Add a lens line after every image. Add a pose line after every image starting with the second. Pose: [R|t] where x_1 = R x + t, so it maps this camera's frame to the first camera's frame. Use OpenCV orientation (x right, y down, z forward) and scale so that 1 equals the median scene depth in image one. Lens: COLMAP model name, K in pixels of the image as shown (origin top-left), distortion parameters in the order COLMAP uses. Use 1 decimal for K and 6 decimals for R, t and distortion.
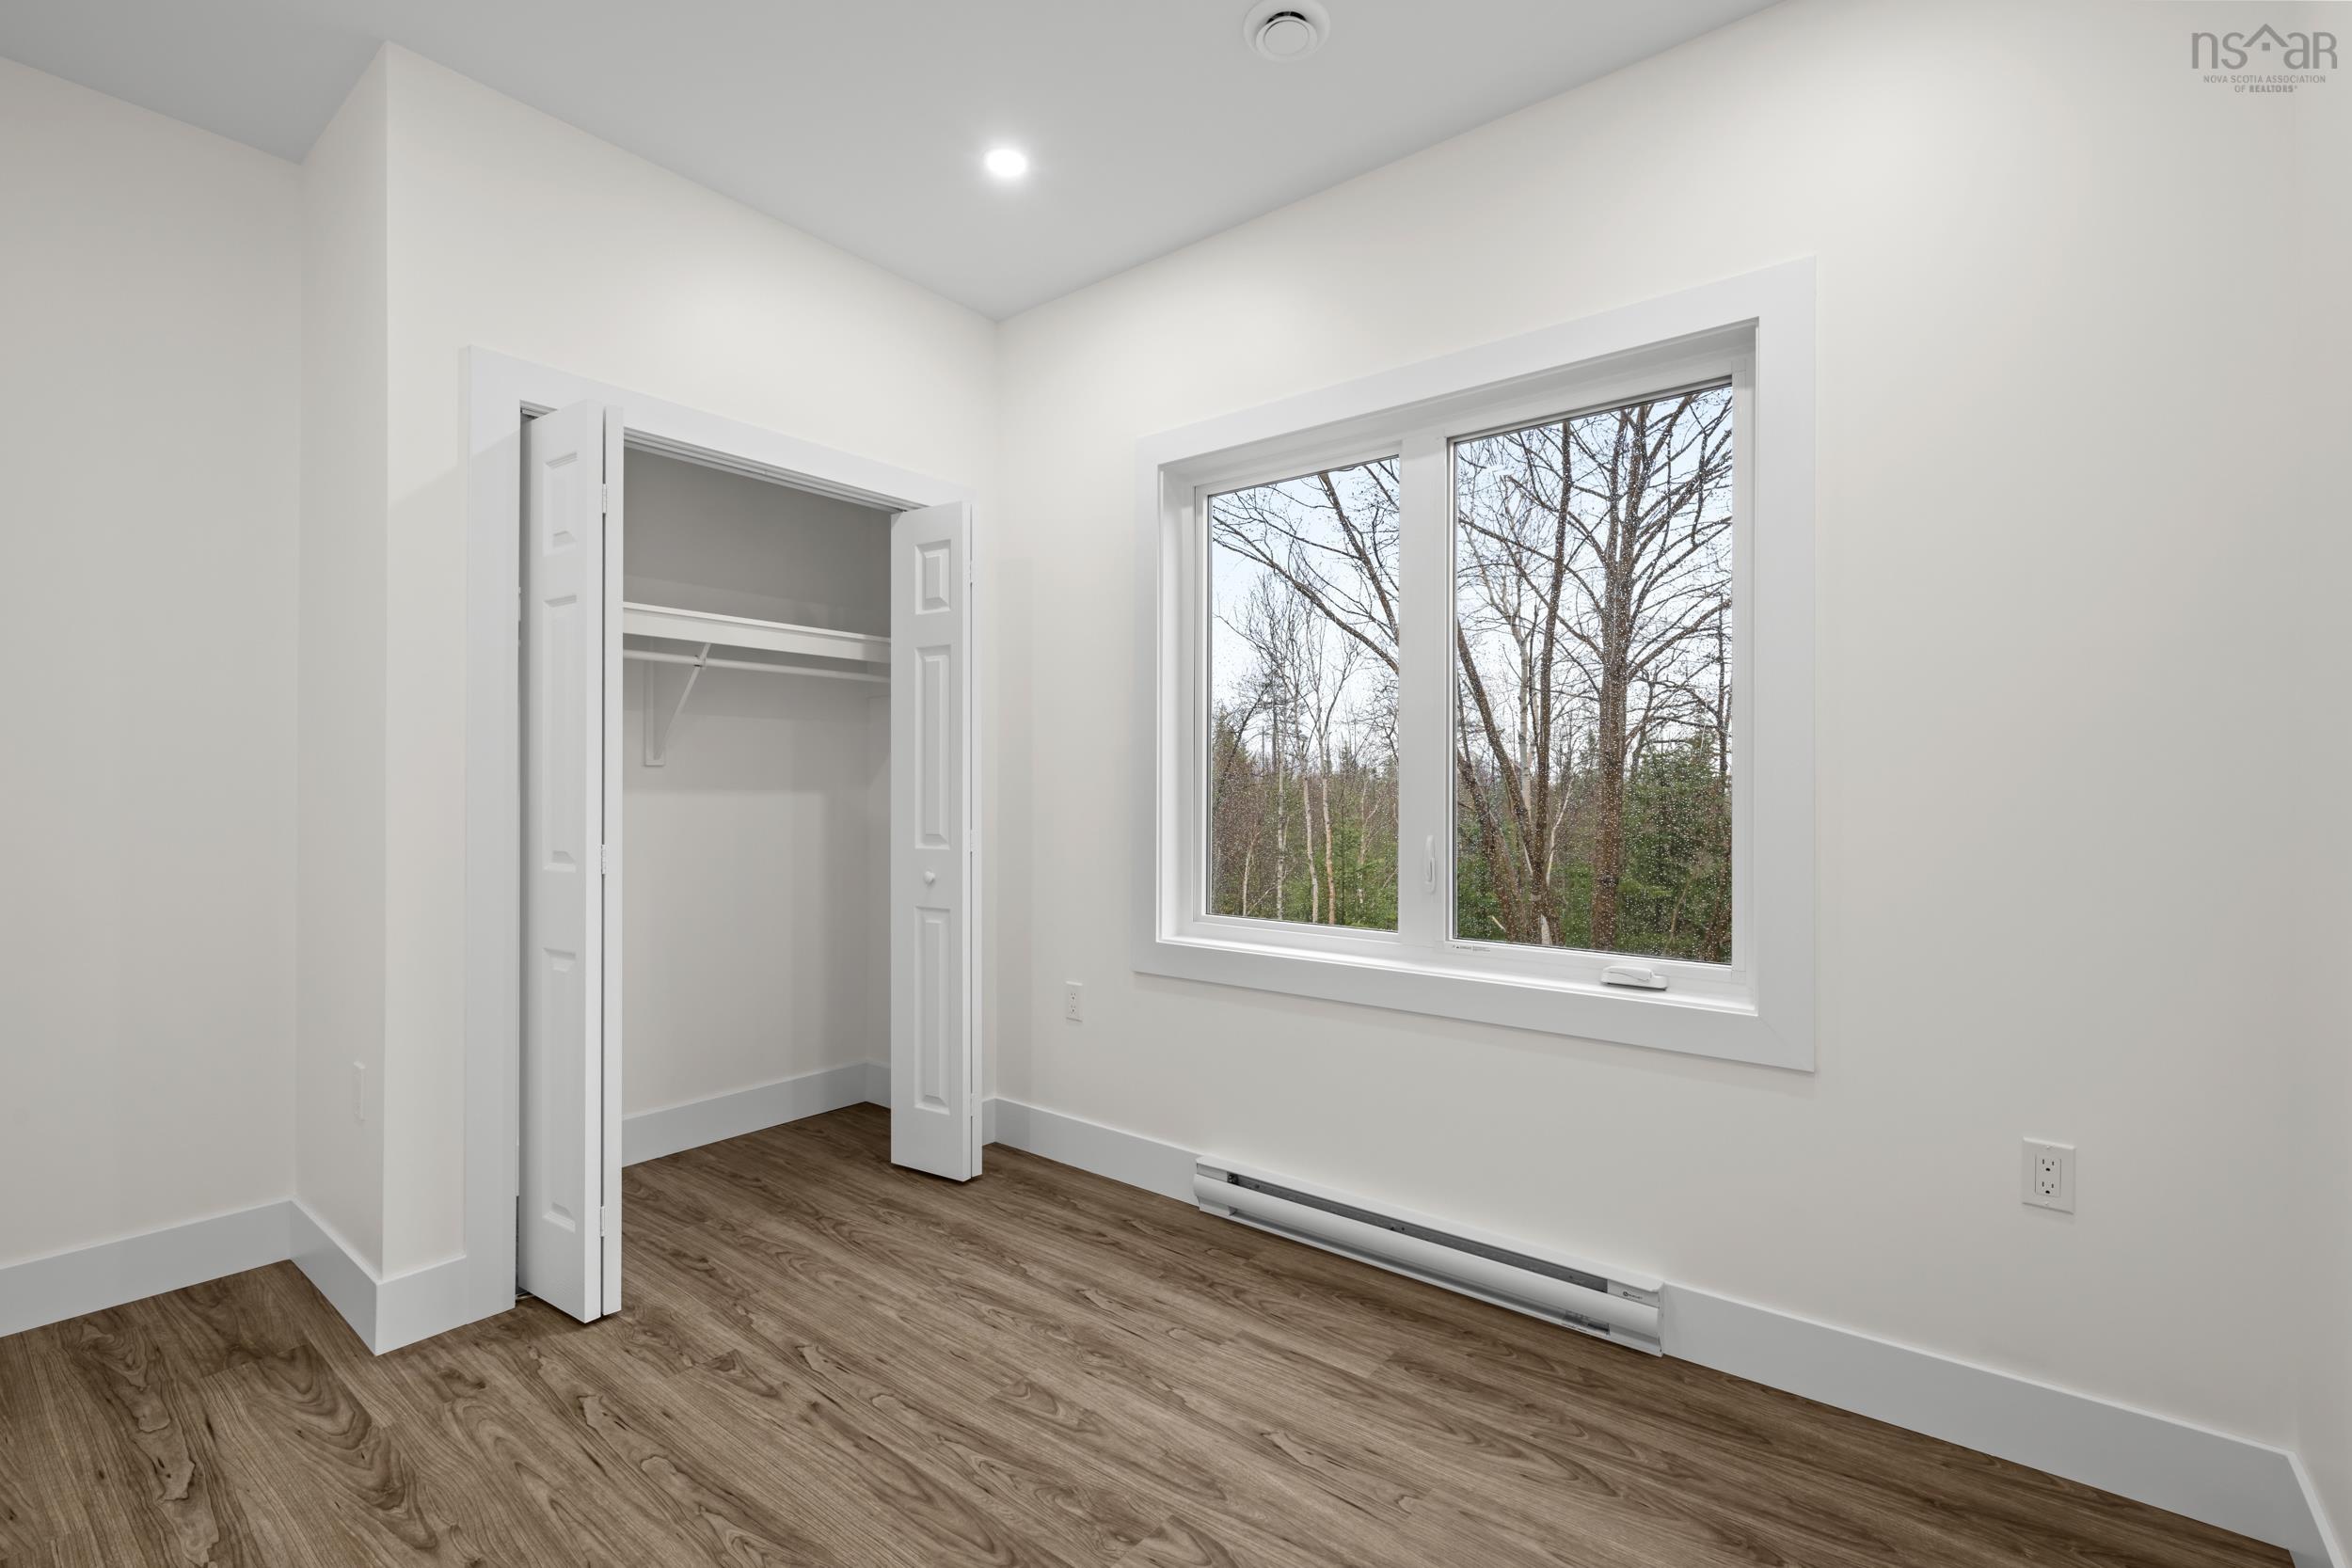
lens RADIAL K [[1054.3, 0, 1181.1], [0, 1054.3, 783.6], [0, 0, 1]] dist [-0.000216, 0.000102]
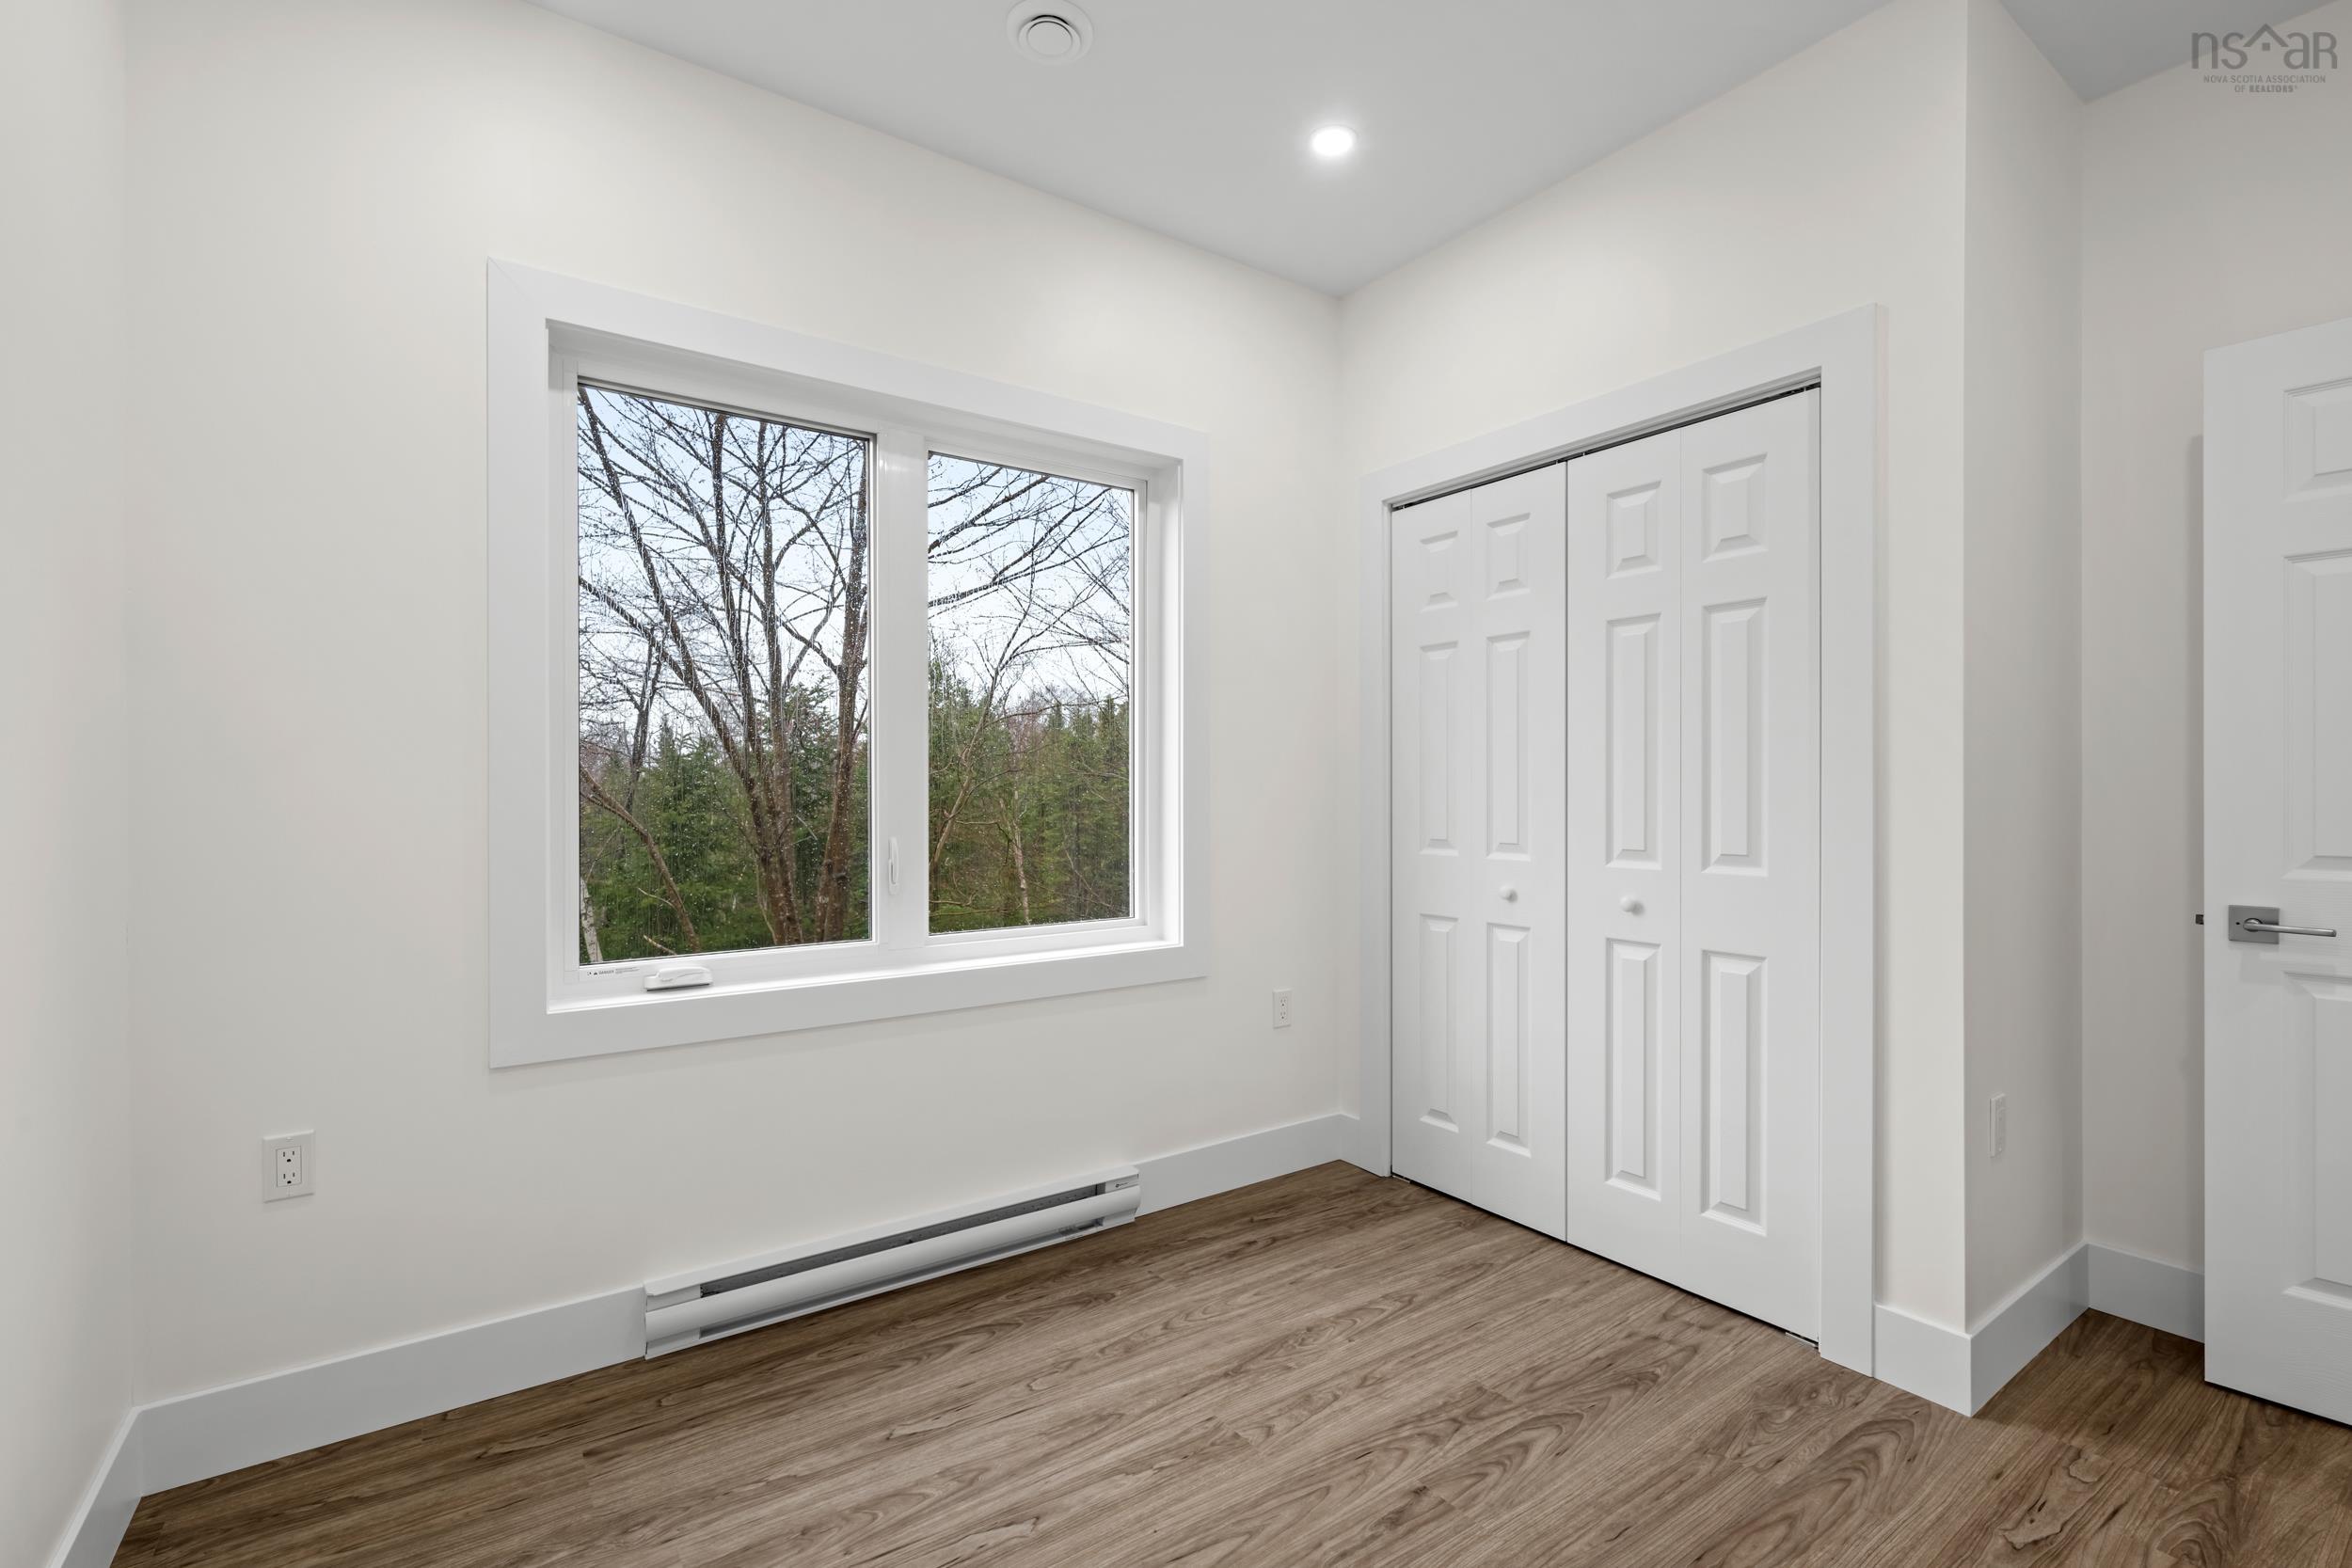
lens RADIAL K [[1054.3, 0, 1181.1], [0, 1054.3, 783.6], [0, 0, 1]] dist [-0.000216, 0.000102]
pose [[0.280225, 0.004477, 0.959924, -0.730451], [-0.000216, 0.999989, -0.004600, 0.005135], [-0.959934, 0.001081, 0.280223, 0.535965]]
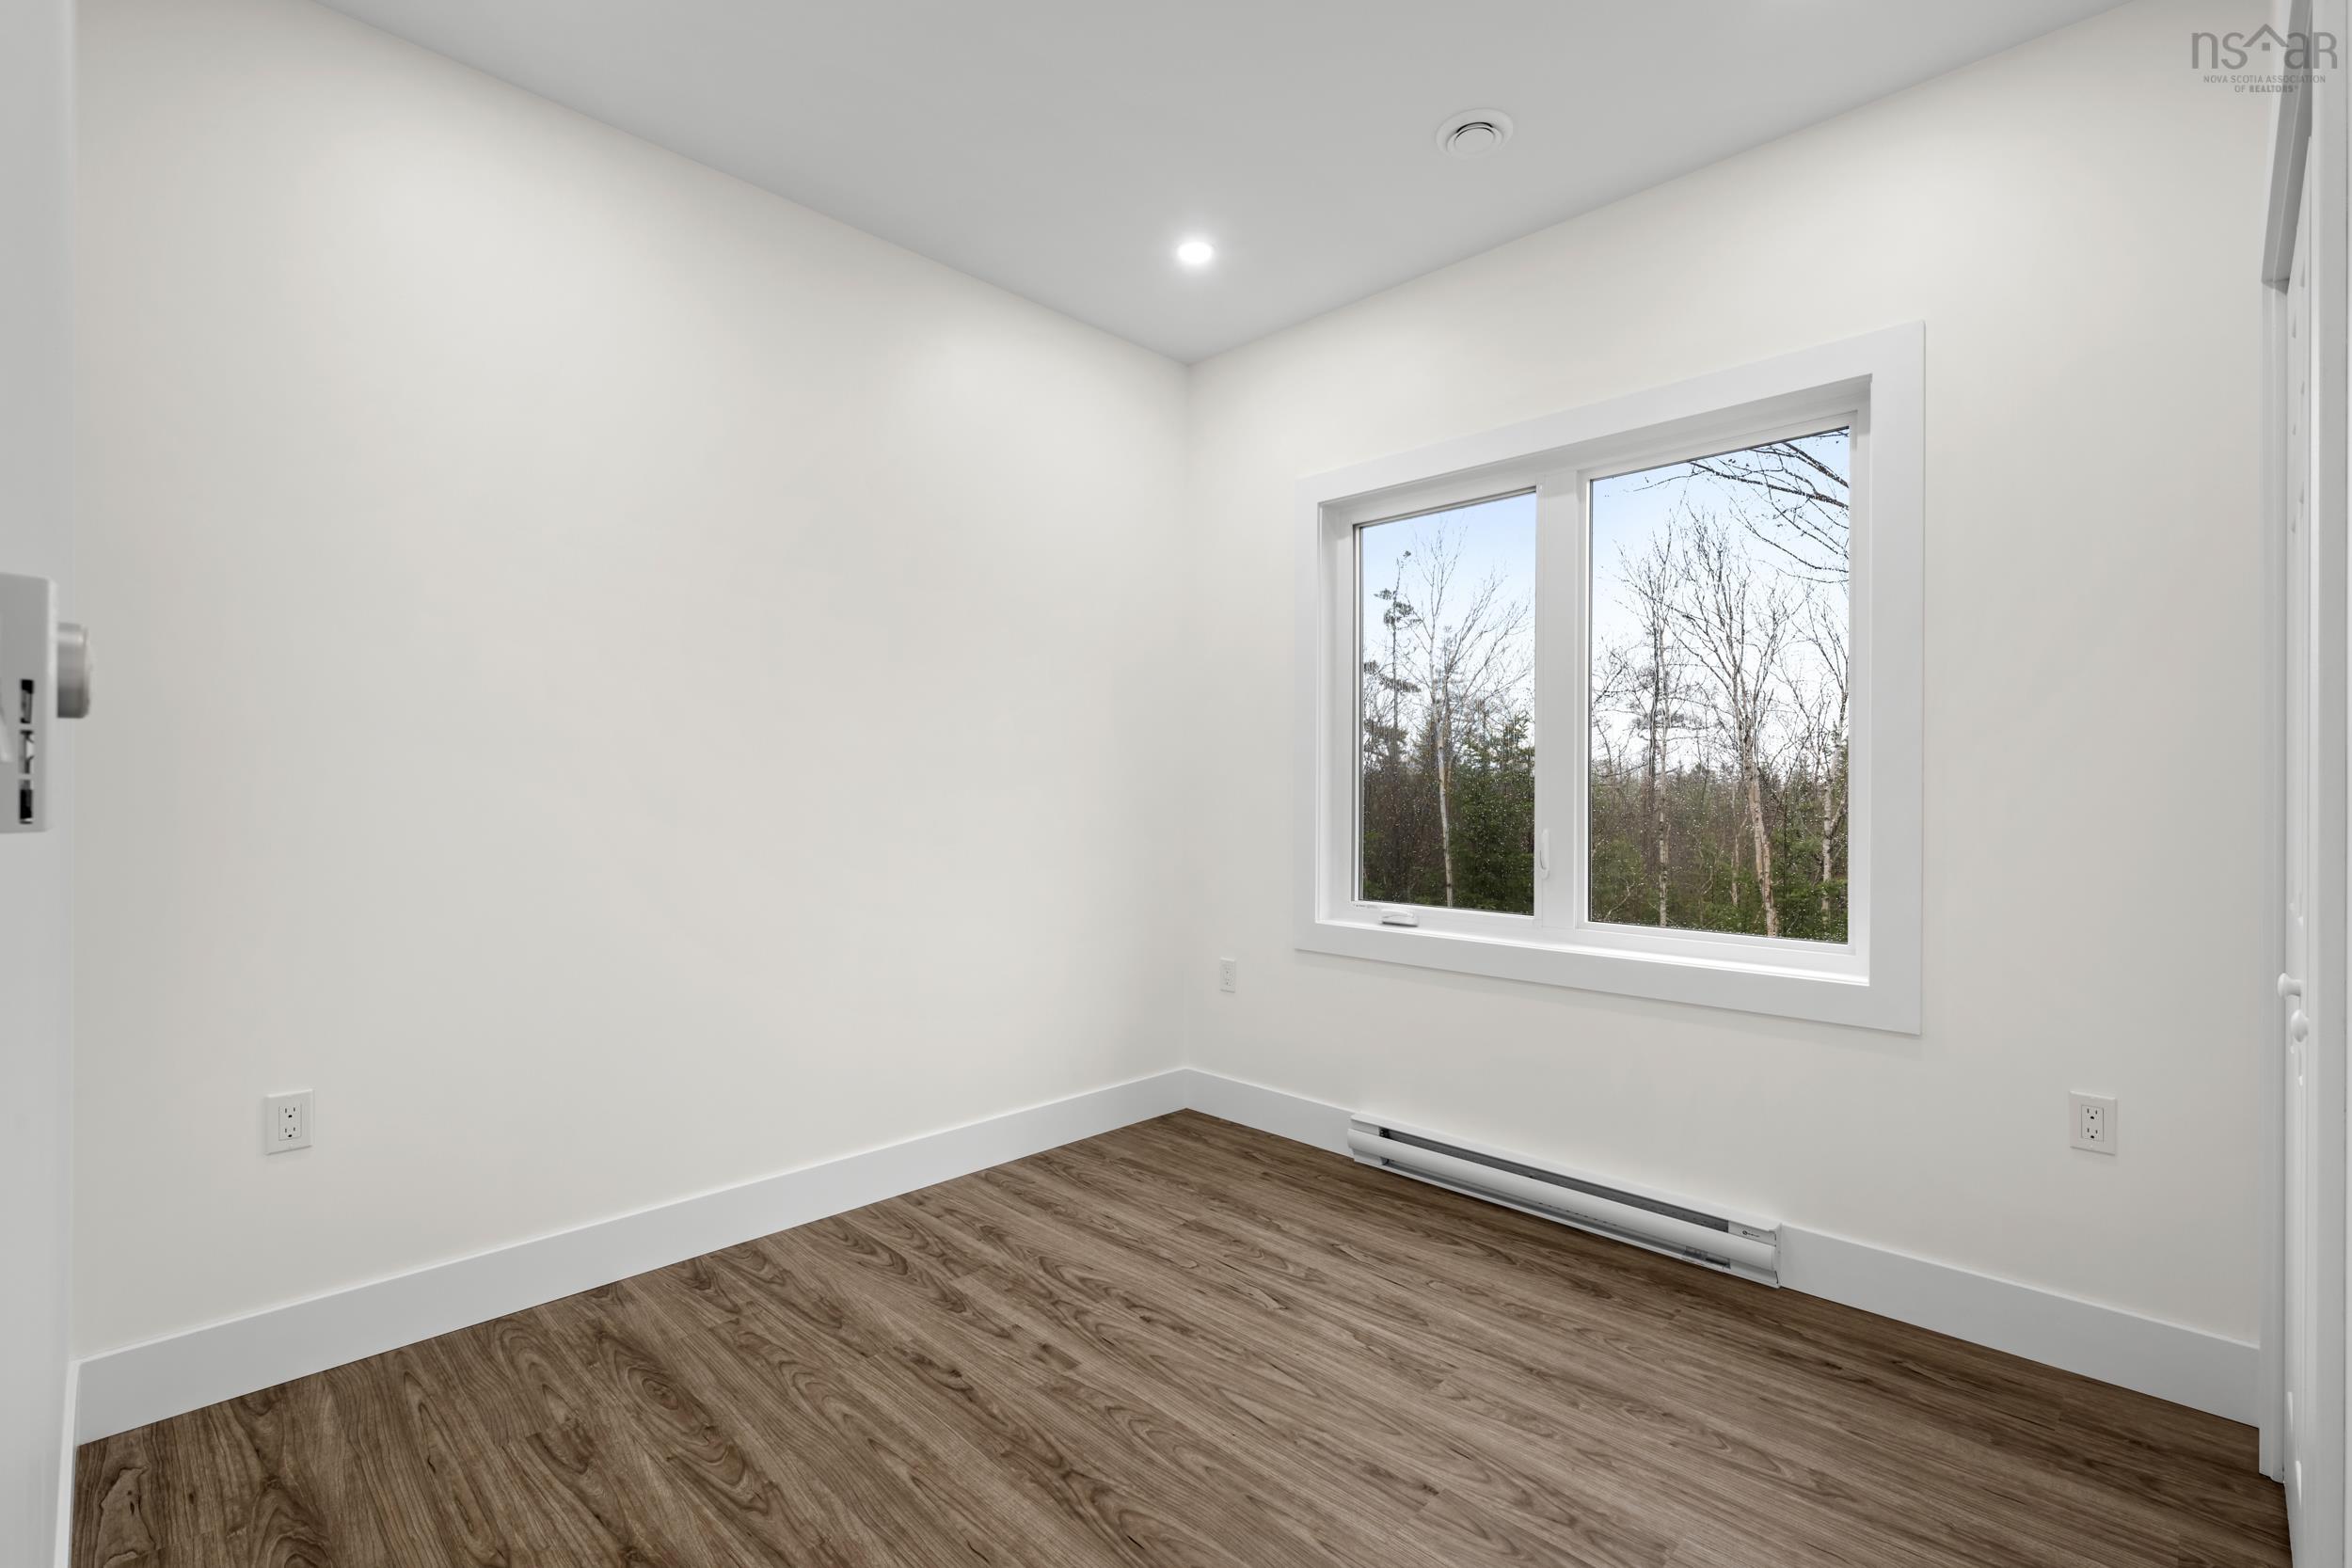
lens RADIAL K [[1067.2, 0, 1176.0], [0, 1067.2, 784.0], [0, 0, 1]] dist [-0.001110, -0.000742]
pose [[0.993221, 0.000398, -0.116239, -0.049096], [-0.000461, 1.000000, -0.000514, 0.002272], [0.116239, 0.000564, 0.993221, -0.196166]]
